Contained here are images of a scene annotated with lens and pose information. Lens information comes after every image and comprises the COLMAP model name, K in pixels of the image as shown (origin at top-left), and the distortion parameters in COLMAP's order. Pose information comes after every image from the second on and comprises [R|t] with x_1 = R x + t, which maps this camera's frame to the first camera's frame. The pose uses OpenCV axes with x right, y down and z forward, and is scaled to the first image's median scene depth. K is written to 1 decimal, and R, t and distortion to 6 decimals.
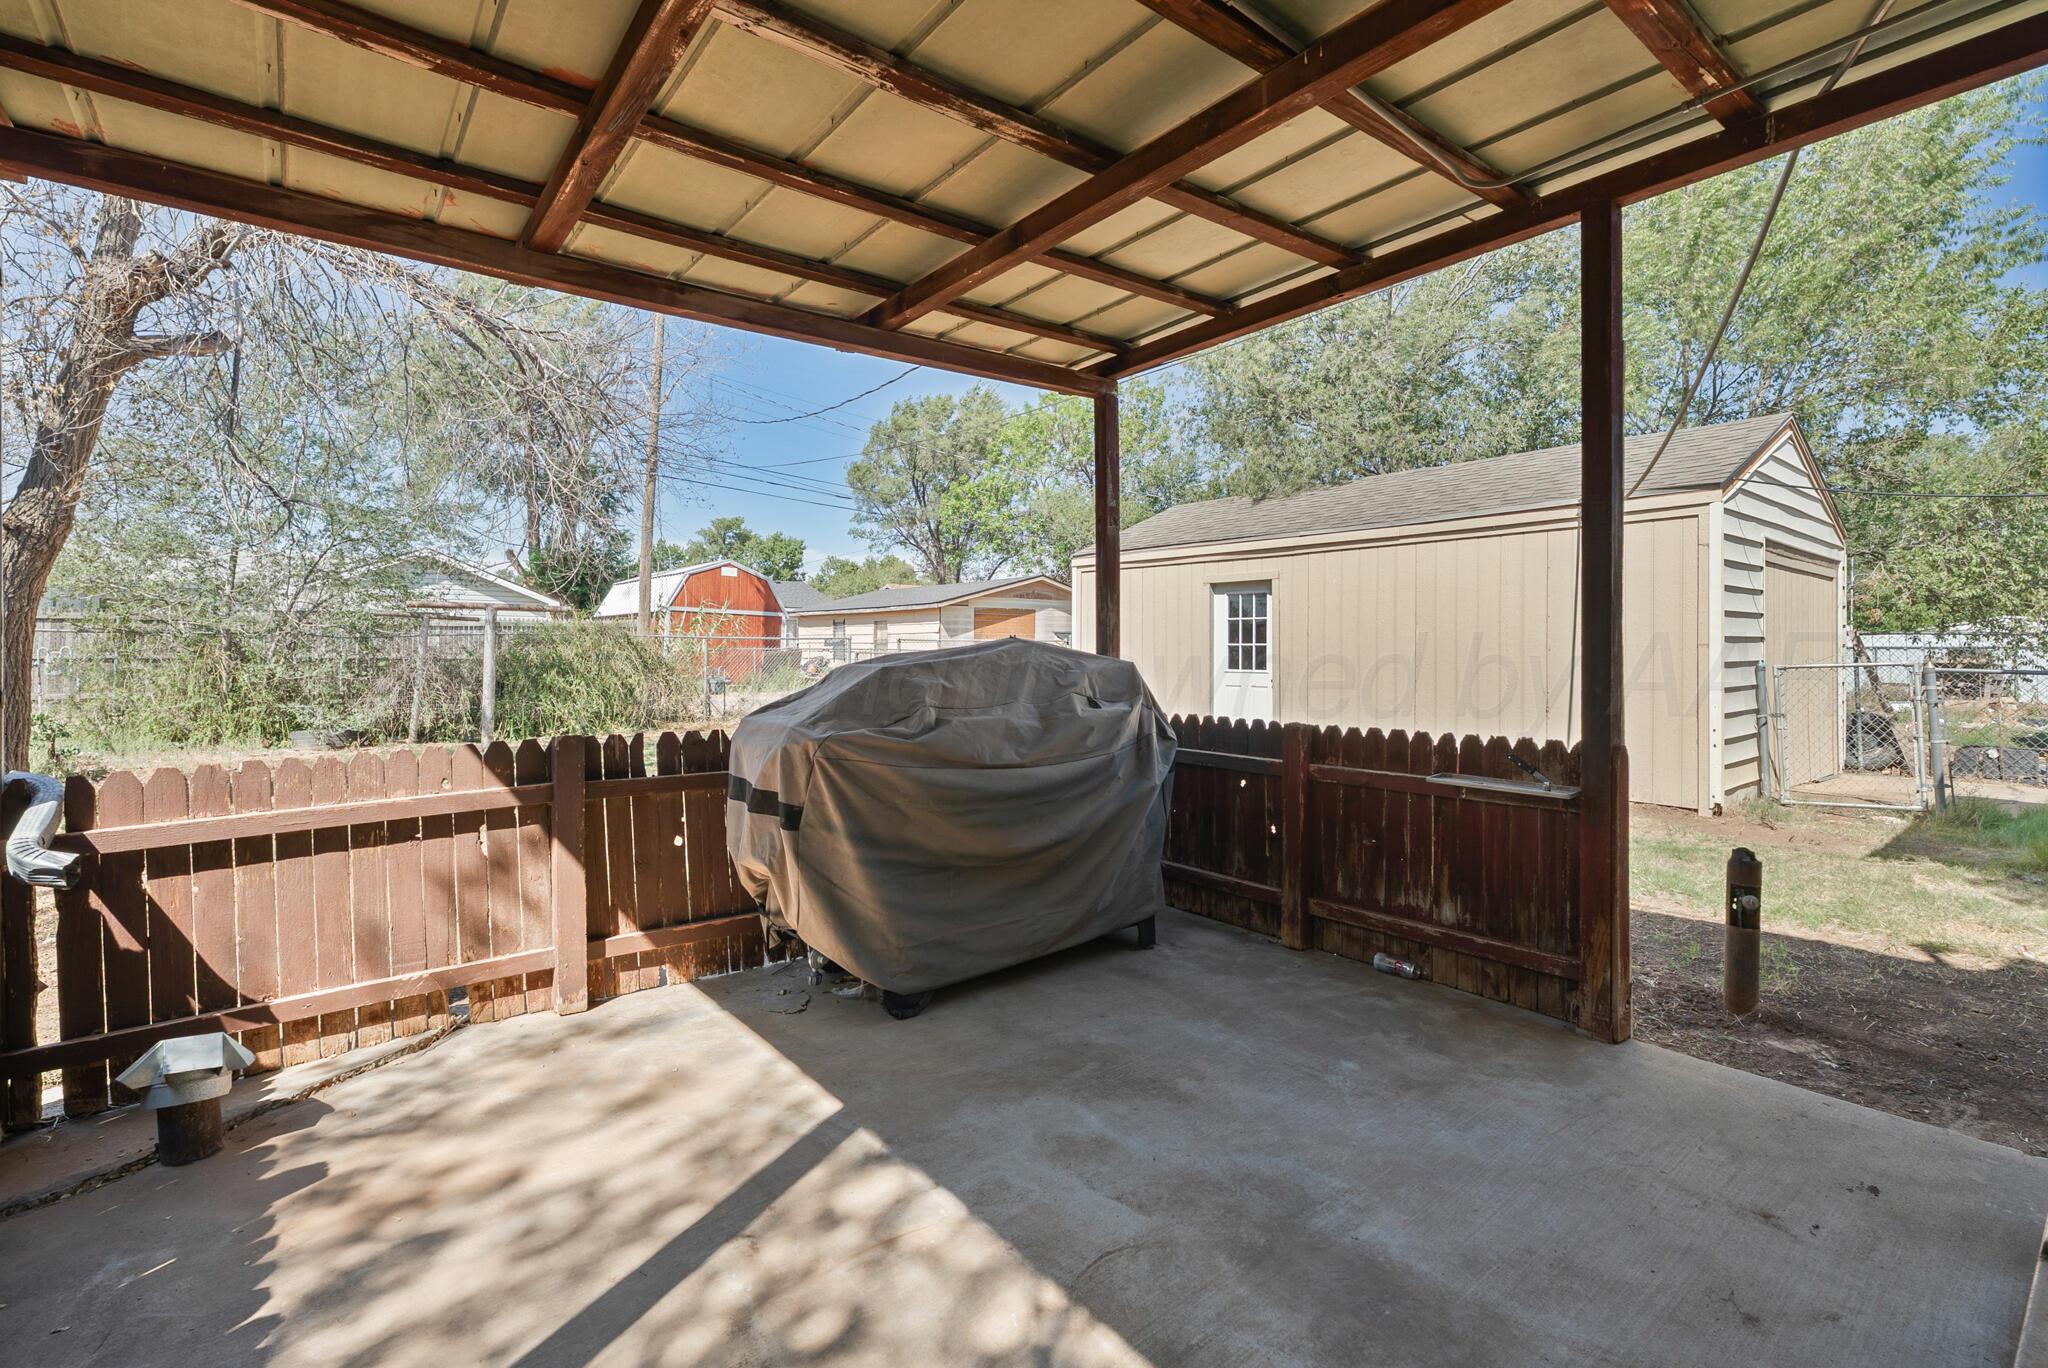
lens RADIAL K [[926.1, 0, 1015.2], [0, 926.1, 666.6], [0, 0, 1]] dist [-0.005697, 0.000700]
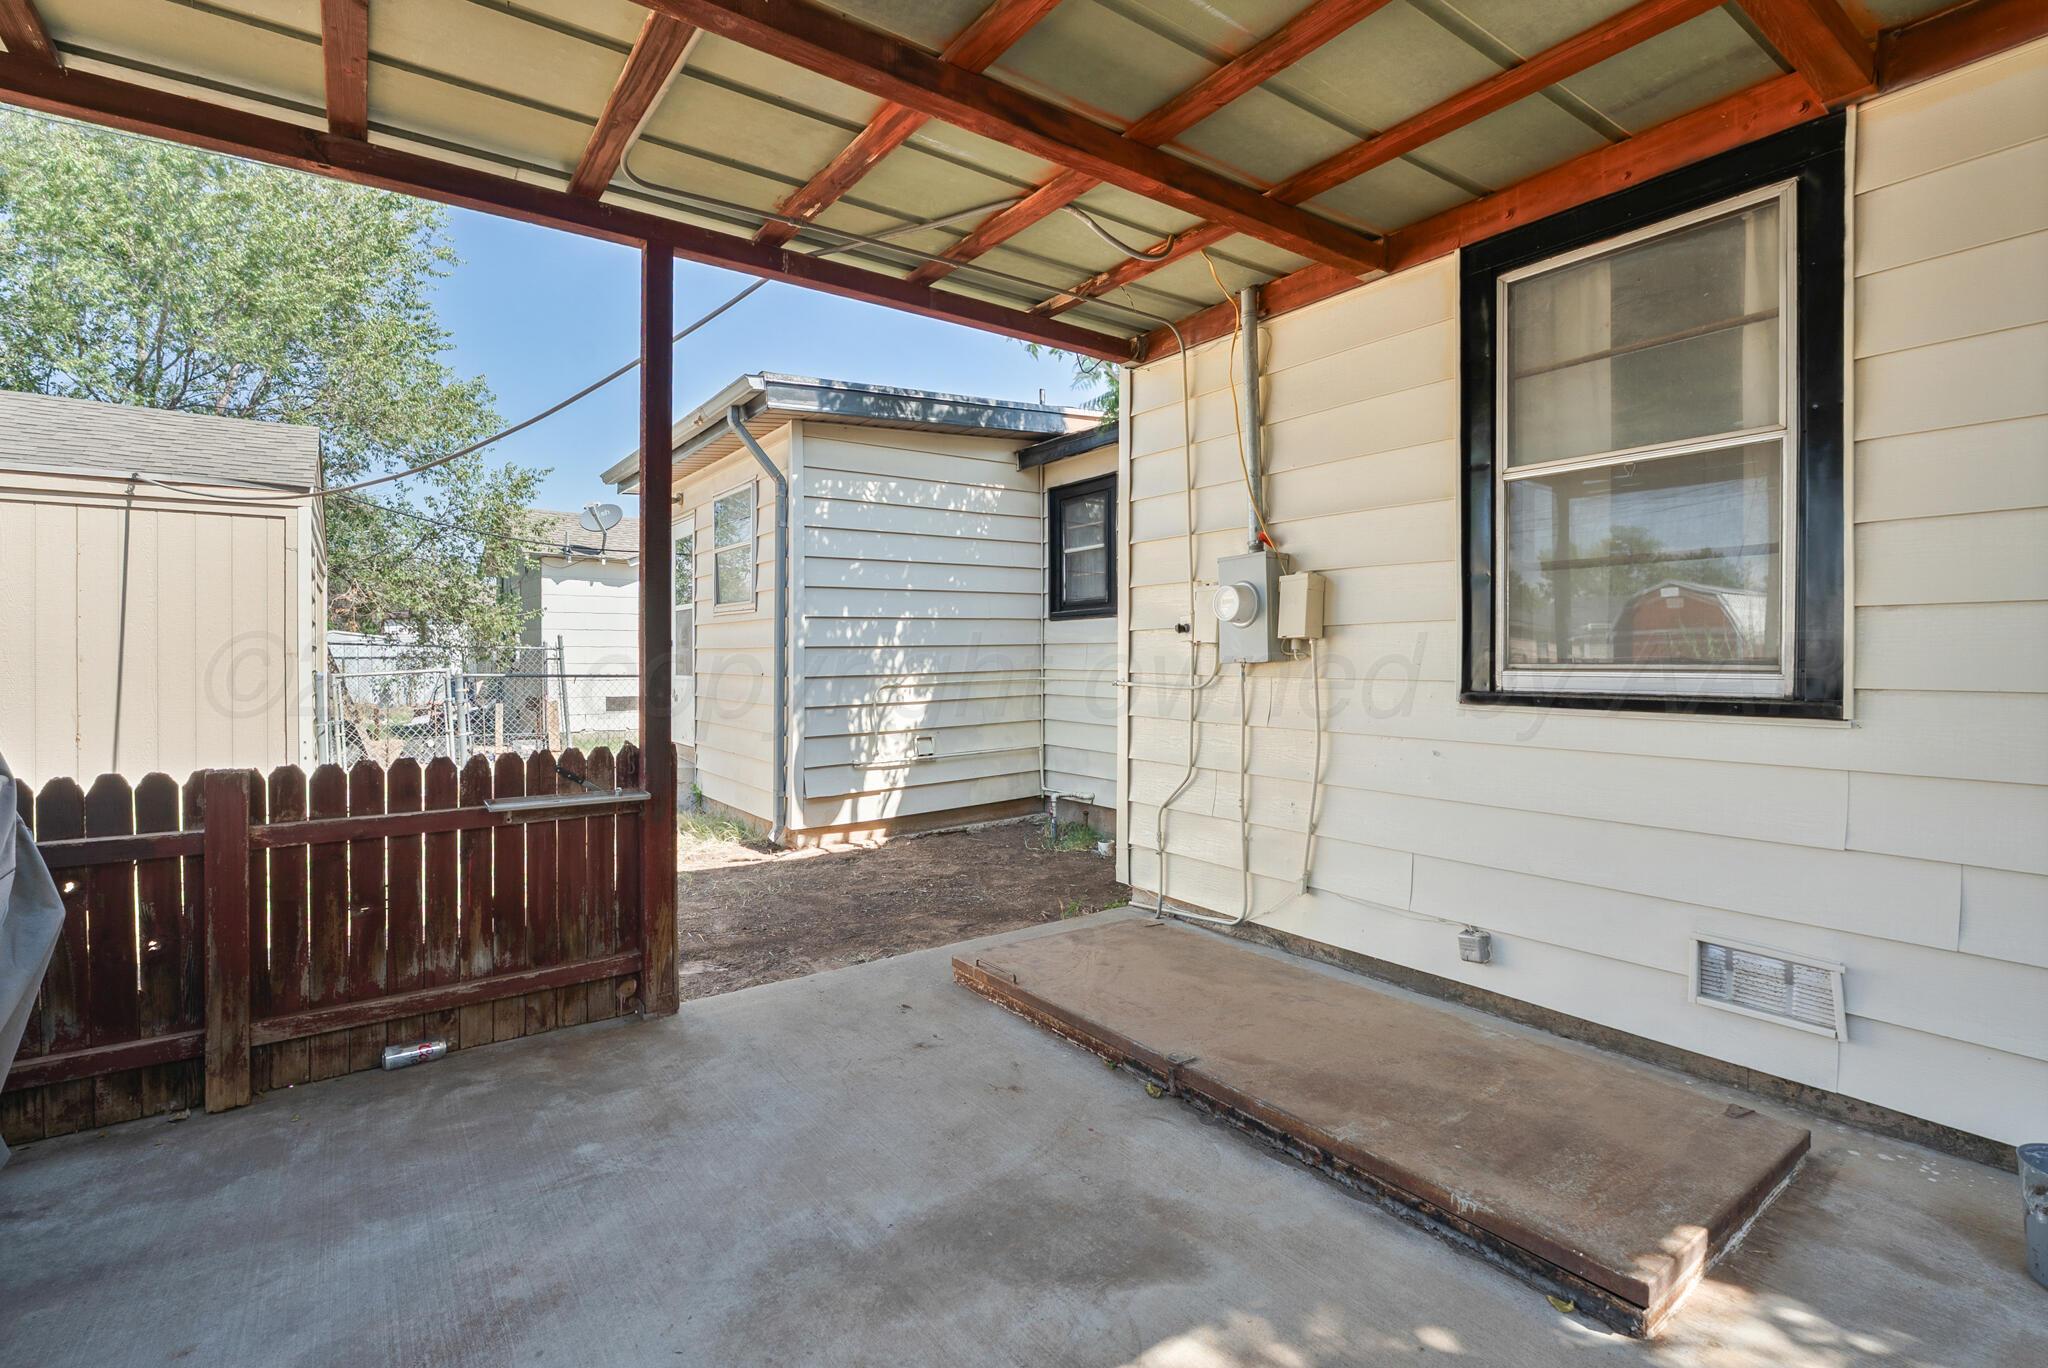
lens RADIAL K [[926.1, 0, 1008.9], [0, 926.1, 680.3], [0, 0, 1]] dist [-0.005697, 0.000700]
pose [[0.048457, -0.026310, 0.998479, -0.409241], [0.022220, 0.999434, 0.025257, -0.008568], [-0.998578, 0.020962, 0.049014, 0.512497]]
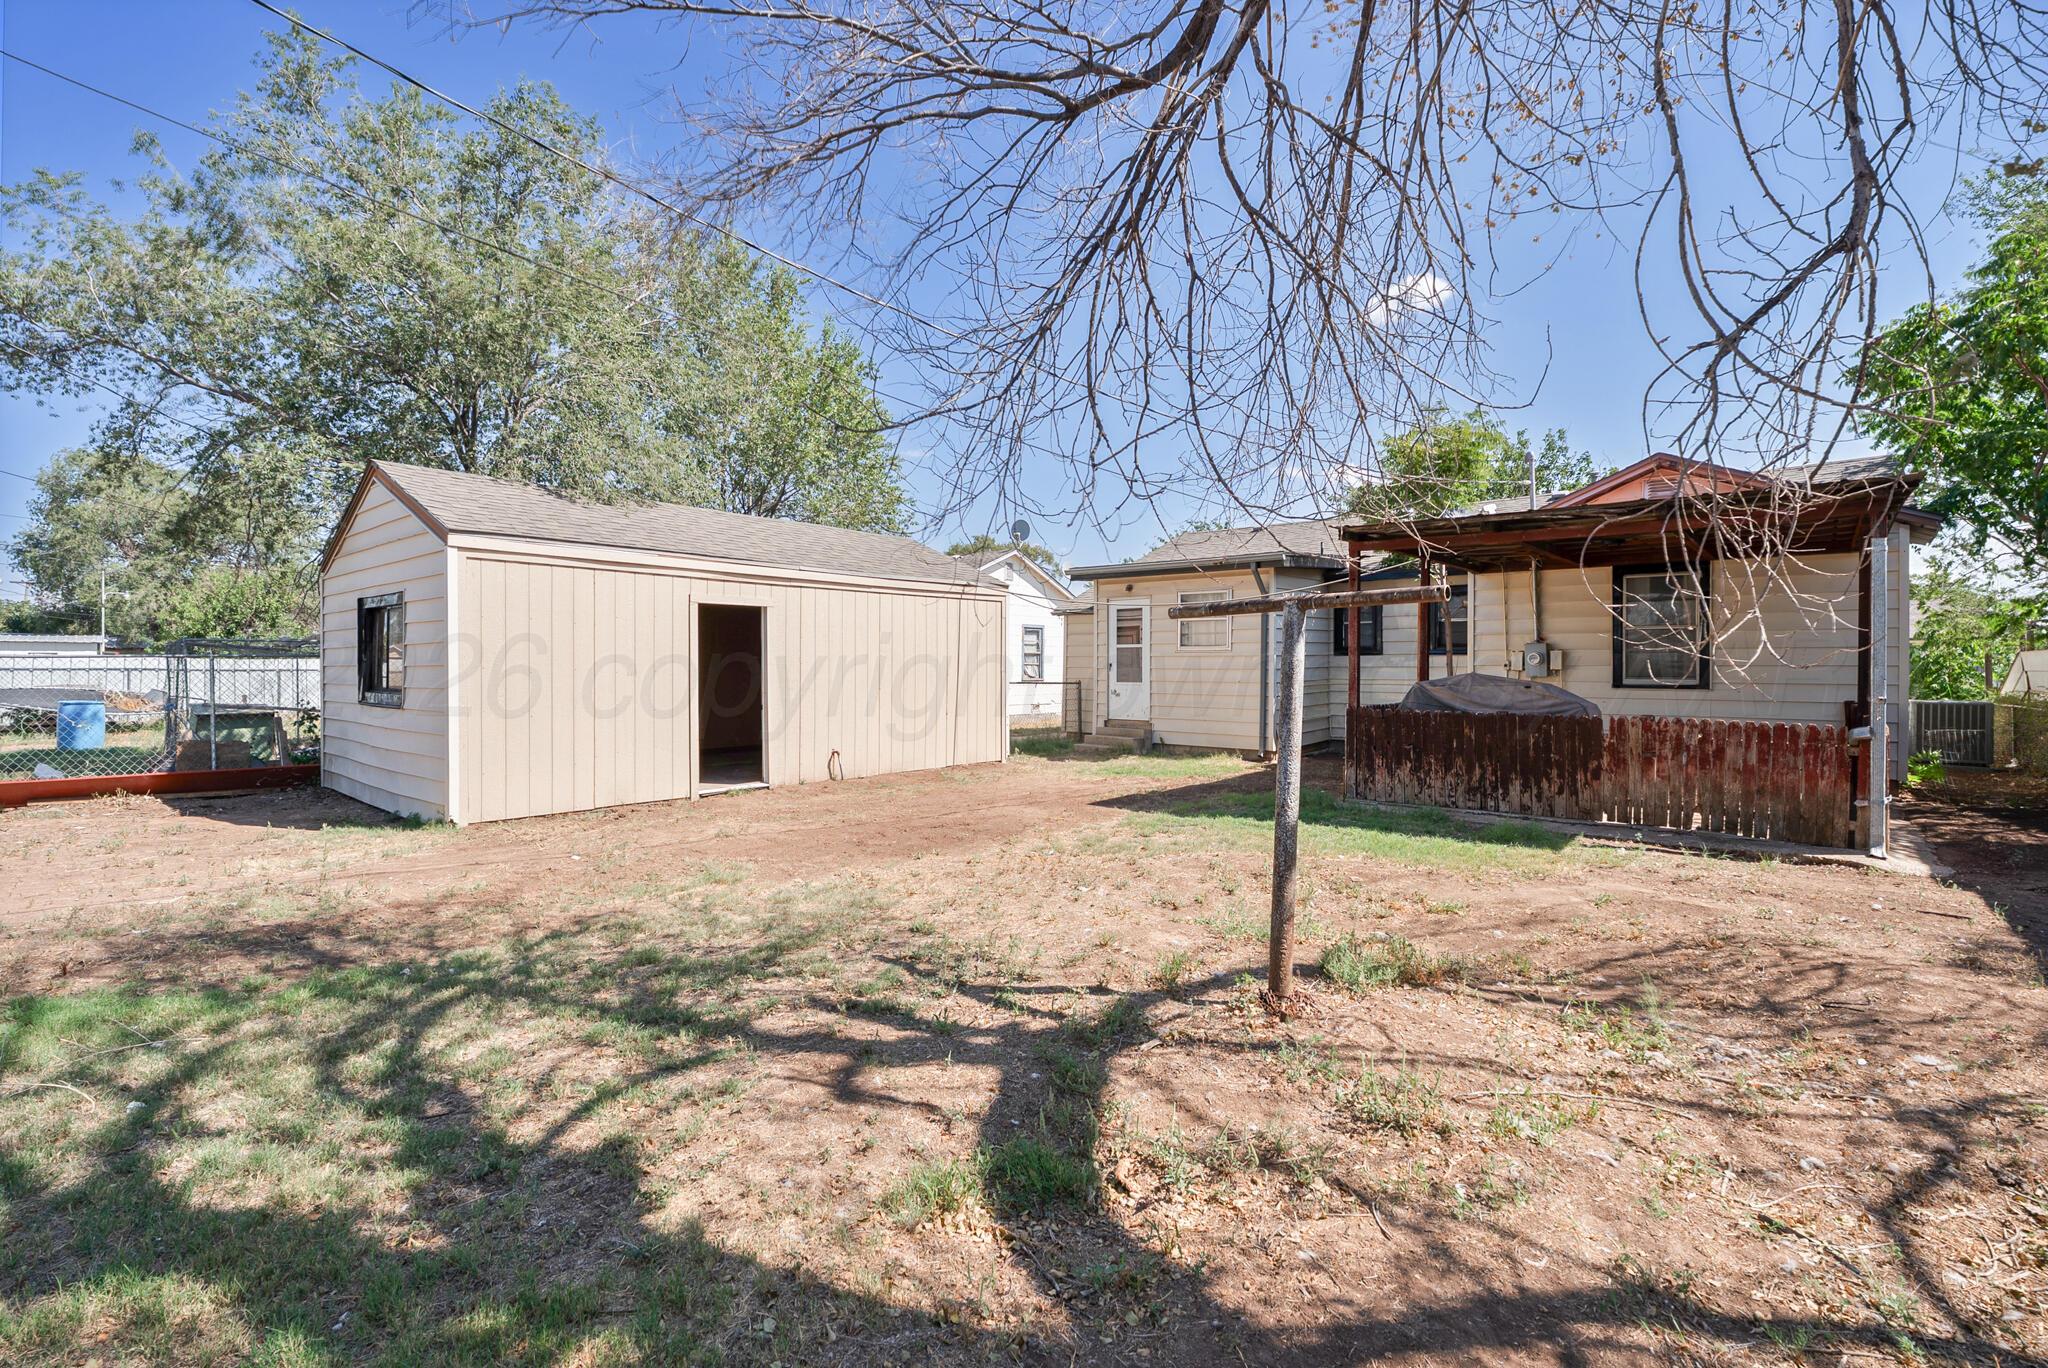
lens RADIAL K [[926.1, 0, 1026.5], [0, 926.1, 685.1], [0, 0, 1]] dist [-0.005697, 0.000700]
pose [[-0.165557, -0.003934, 0.986192, -1.499981], [0.015450, 0.999859, 0.006582, -0.013775], [-0.986079, 0.016327, -0.165473, 1.734912]]
